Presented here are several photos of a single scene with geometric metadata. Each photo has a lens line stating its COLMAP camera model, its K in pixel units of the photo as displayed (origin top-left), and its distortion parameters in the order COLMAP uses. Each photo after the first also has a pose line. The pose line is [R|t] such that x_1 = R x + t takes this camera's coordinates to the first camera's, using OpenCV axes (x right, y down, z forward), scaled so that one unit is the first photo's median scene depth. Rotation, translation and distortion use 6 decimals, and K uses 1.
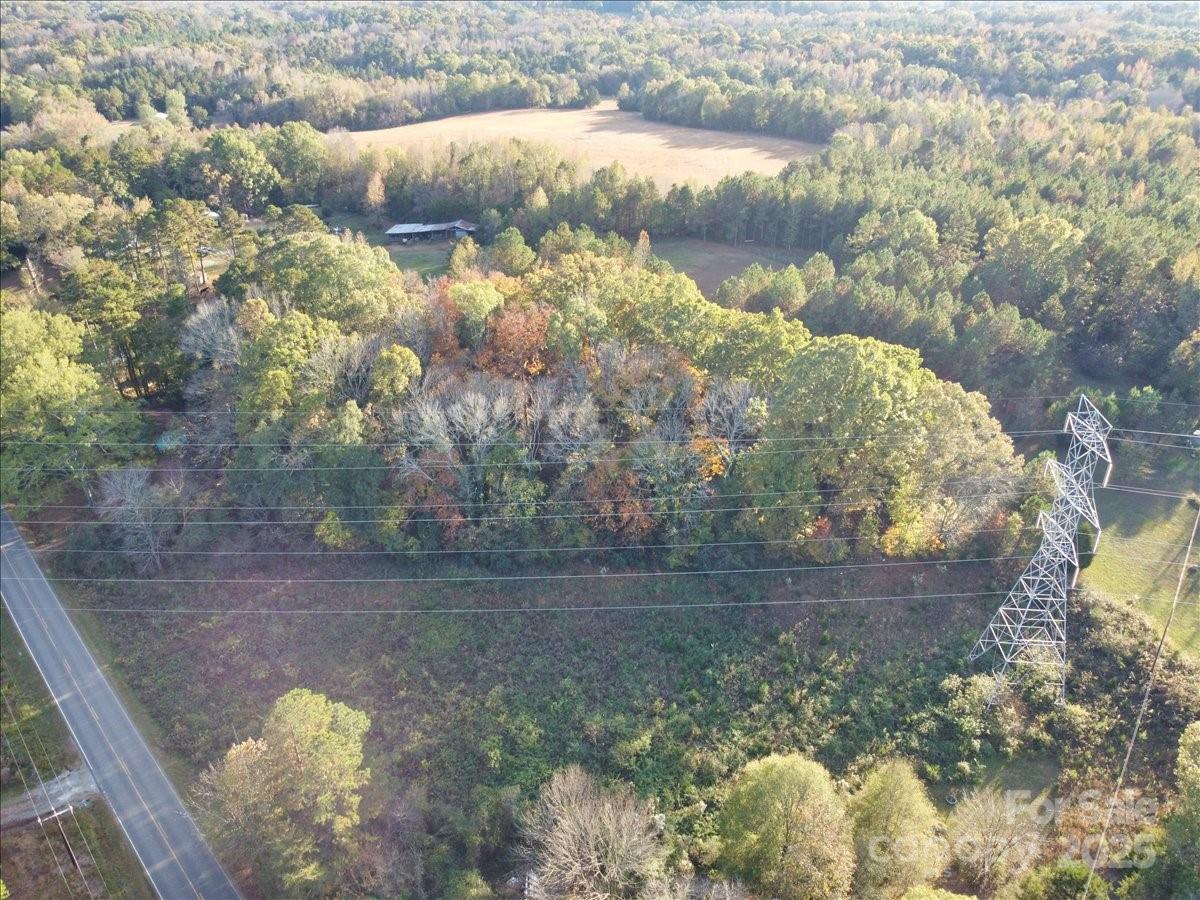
lens RADIAL K [[917.9, 0, 600.0], [0, 917.9, 450.0], [0, 0, 1]] dist [-0.002628, -0.001061]
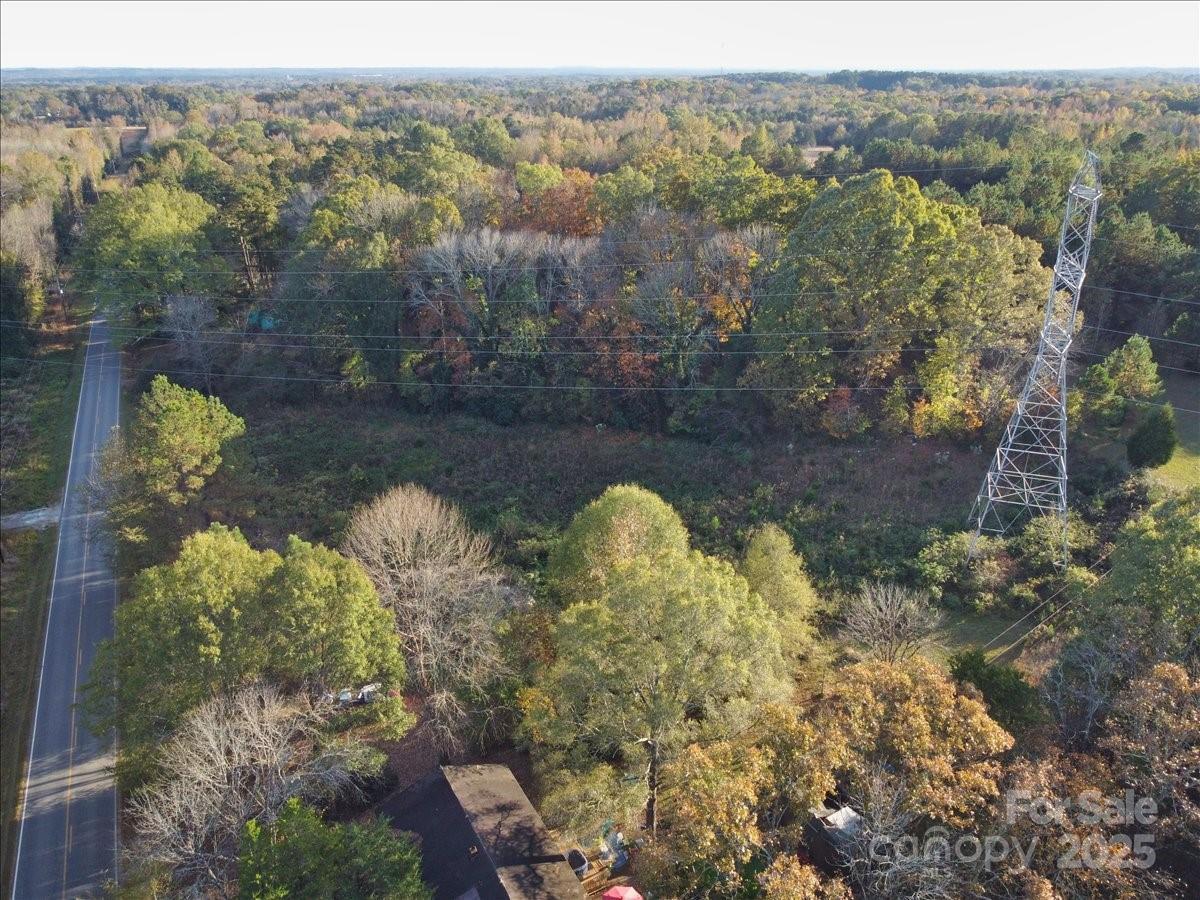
lens RADIAL K [[917.9, 0, 600.0], [0, 917.9, 450.0], [0, 0, 1]] dist [-0.002628, -0.001061]
pose [[0.960221, 0.096735, -0.261952, 0.256652], [-0.123610, 0.988412, -0.088104, 0.242094], [0.250394, 0.116979, 0.961051, 0.098779]]
